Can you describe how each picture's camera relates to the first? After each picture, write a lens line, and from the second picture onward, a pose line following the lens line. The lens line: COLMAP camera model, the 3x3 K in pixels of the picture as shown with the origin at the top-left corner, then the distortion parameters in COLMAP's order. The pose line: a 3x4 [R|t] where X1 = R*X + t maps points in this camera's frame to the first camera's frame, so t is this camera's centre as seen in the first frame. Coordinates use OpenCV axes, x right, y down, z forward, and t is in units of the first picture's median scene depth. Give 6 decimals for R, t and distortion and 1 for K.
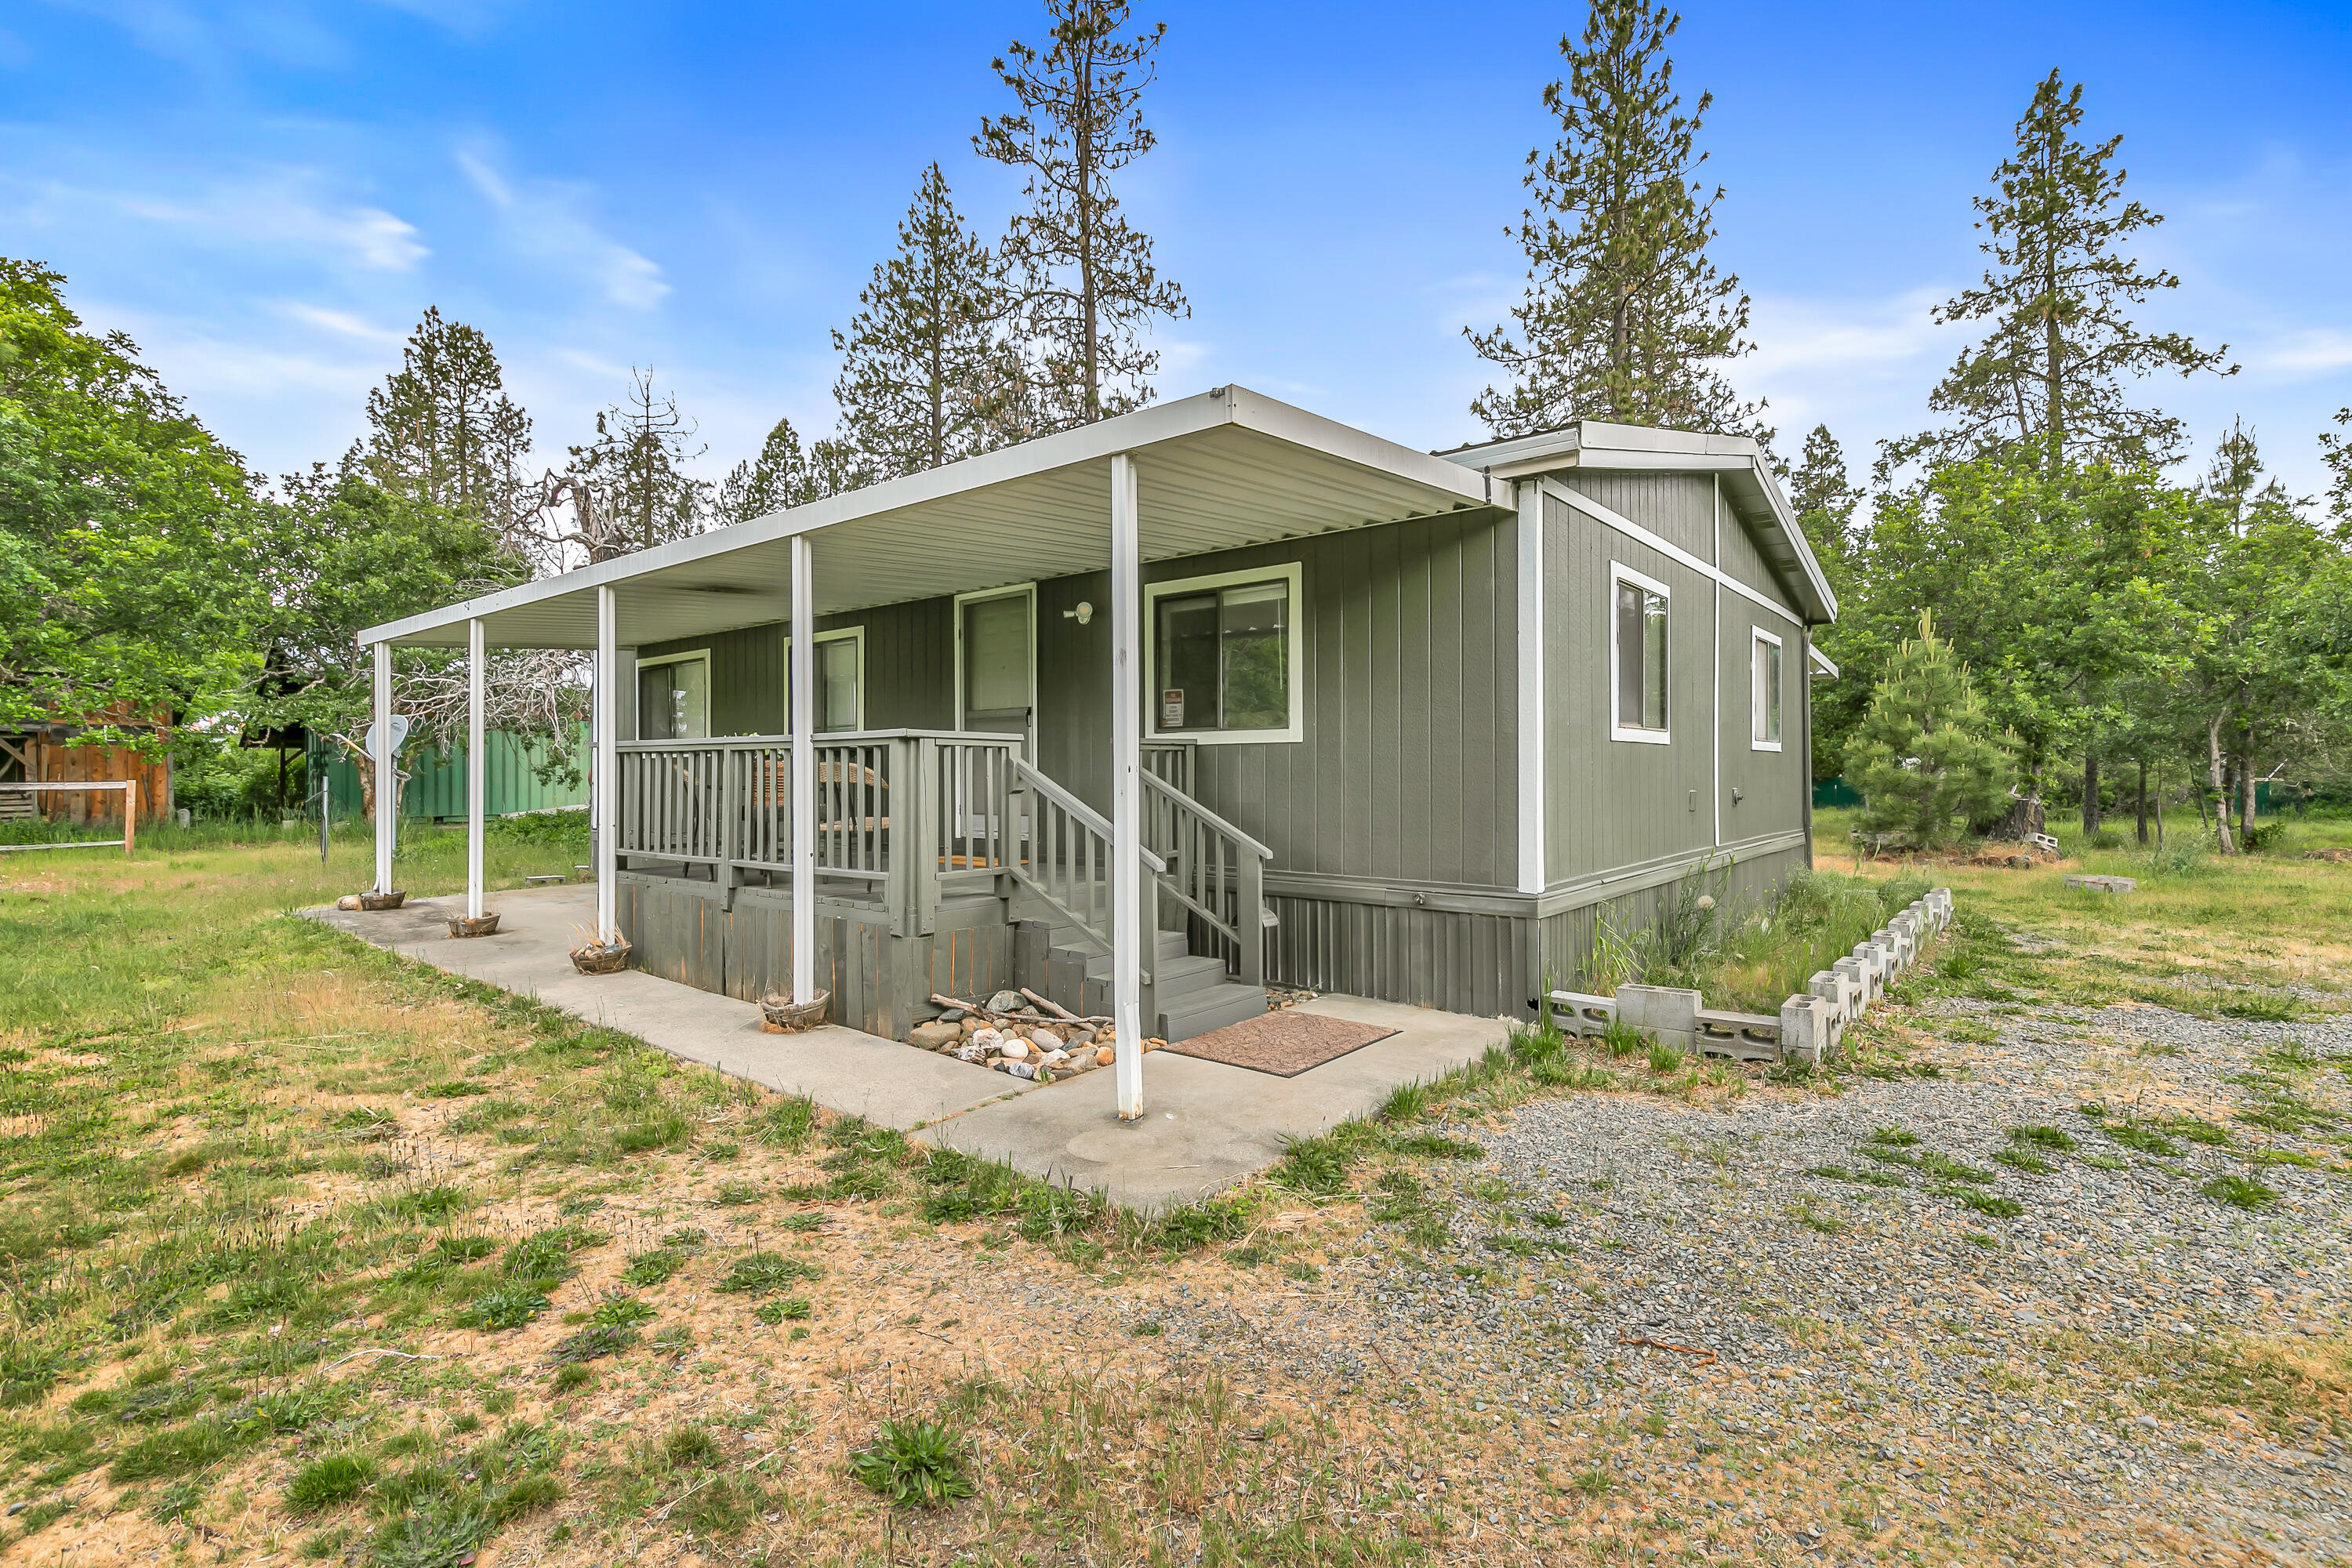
lens RADIAL K [[1072.7, 0, 1187.3], [0, 1072.7, 765.4], [0, 0, 1]] dist [0.007426, -0.000252]
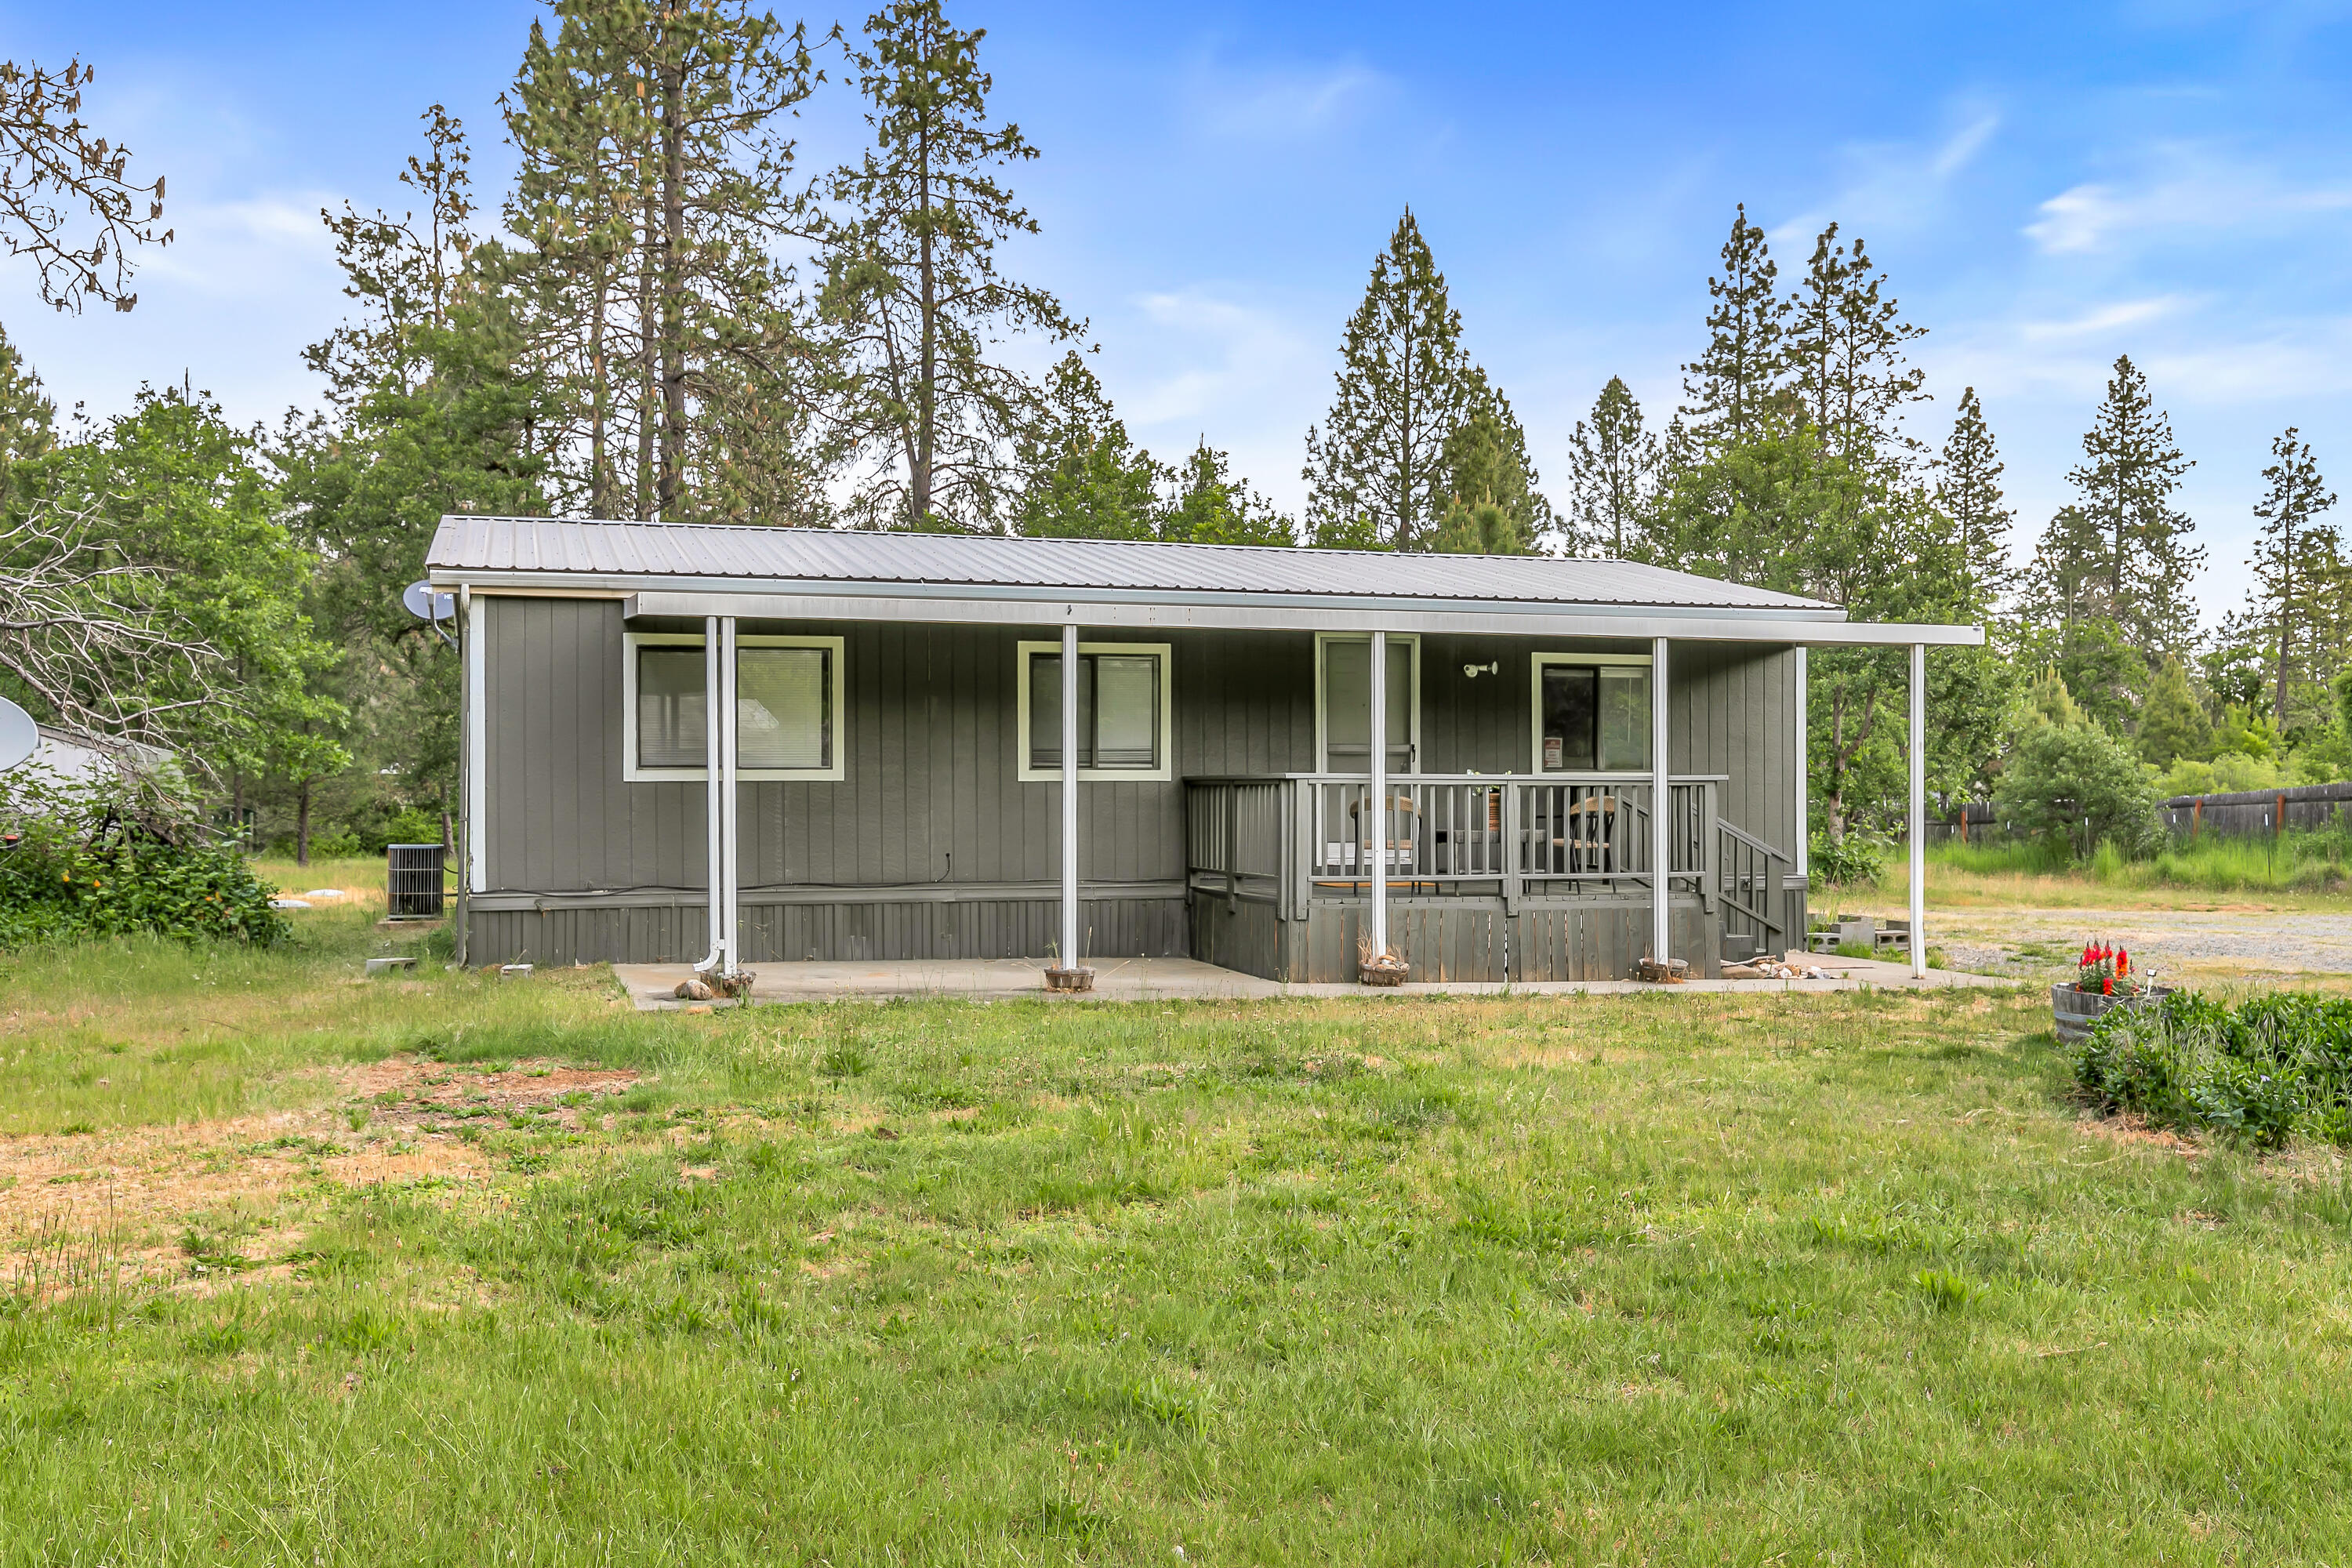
lens RADIAL K [[1981.8, 0, 1182.6], [0, 1981.8, 793.1], [0, 0, 1]] dist [0.006273, -0.015395]
pose [[0.571868, 0.003479, 0.820338, -0.304726], [-0.006866, 0.999976, 0.000546, -0.000477], [-0.820317, -0.005945, 0.571879, 0.002851]]
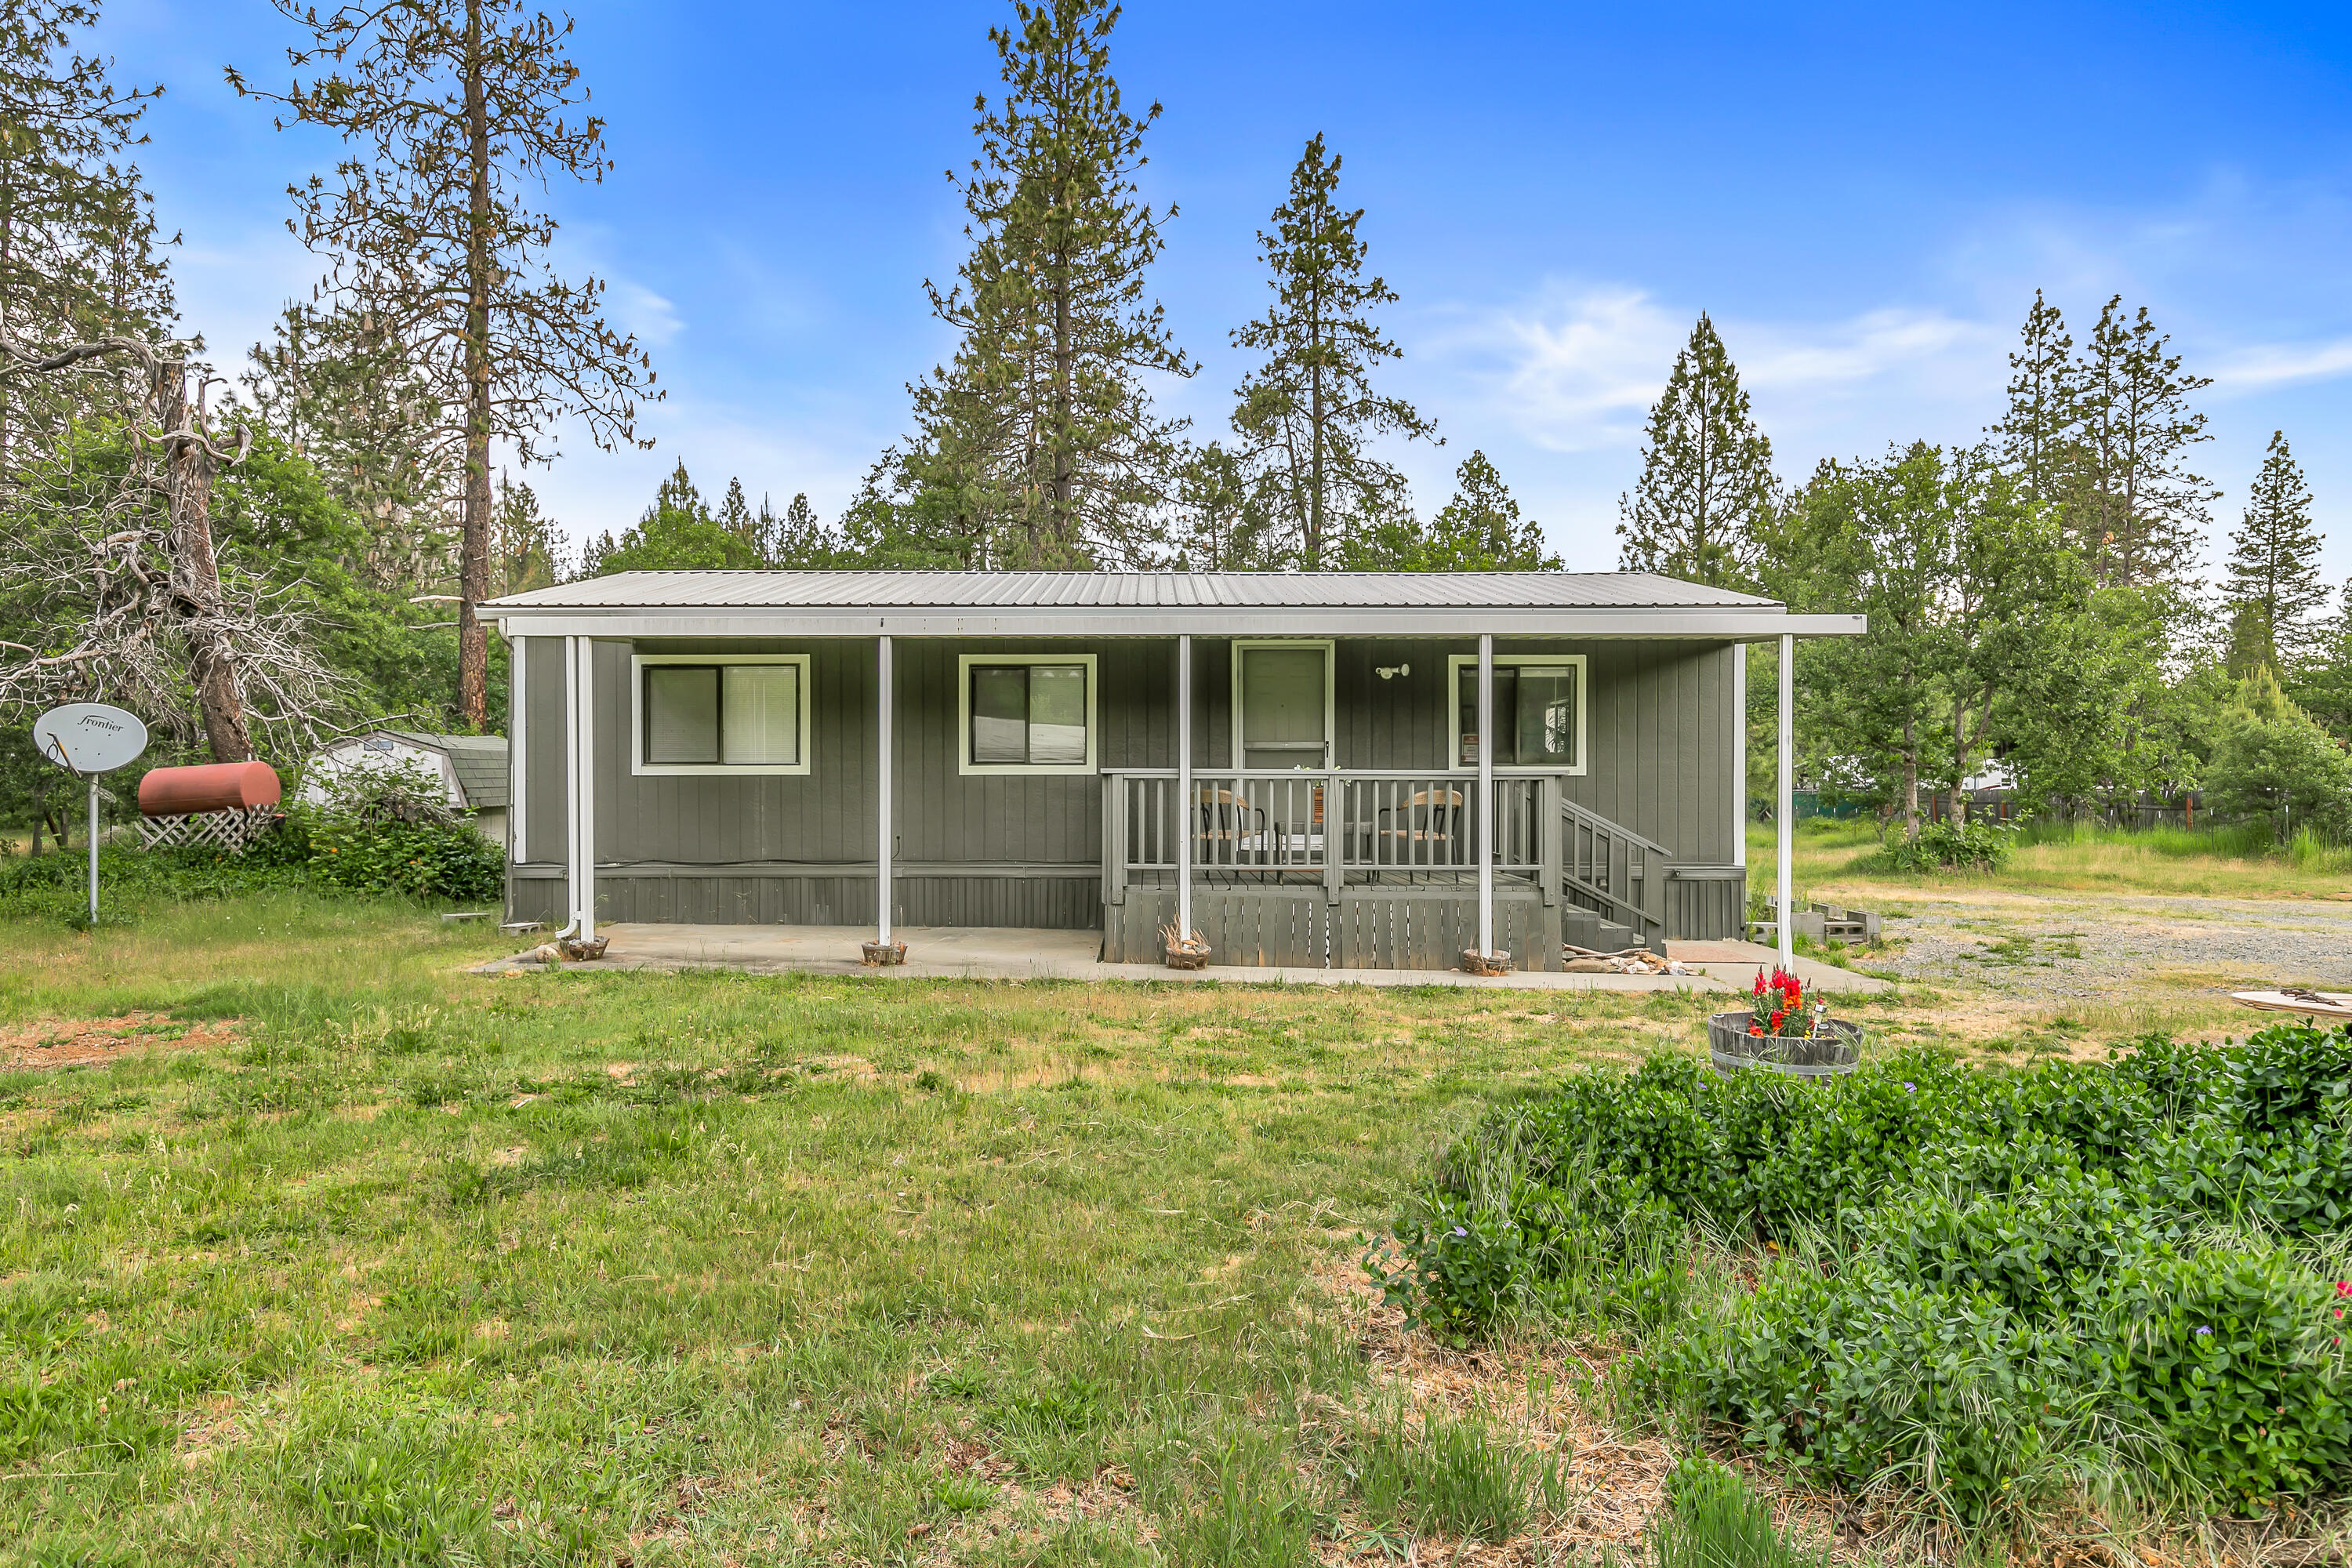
lens RADIAL K [[1414.4, 0, 1158.4], [0, 1414.4, 785.0], [0, 0, 1]] dist [0.001993, -0.003157]
pose [[0.789325, 0.001816, 0.613973, -0.198029], [-0.007856, 0.999944, 0.007142, -0.002270], [-0.613926, -0.010461, 0.789295, -0.023588]]
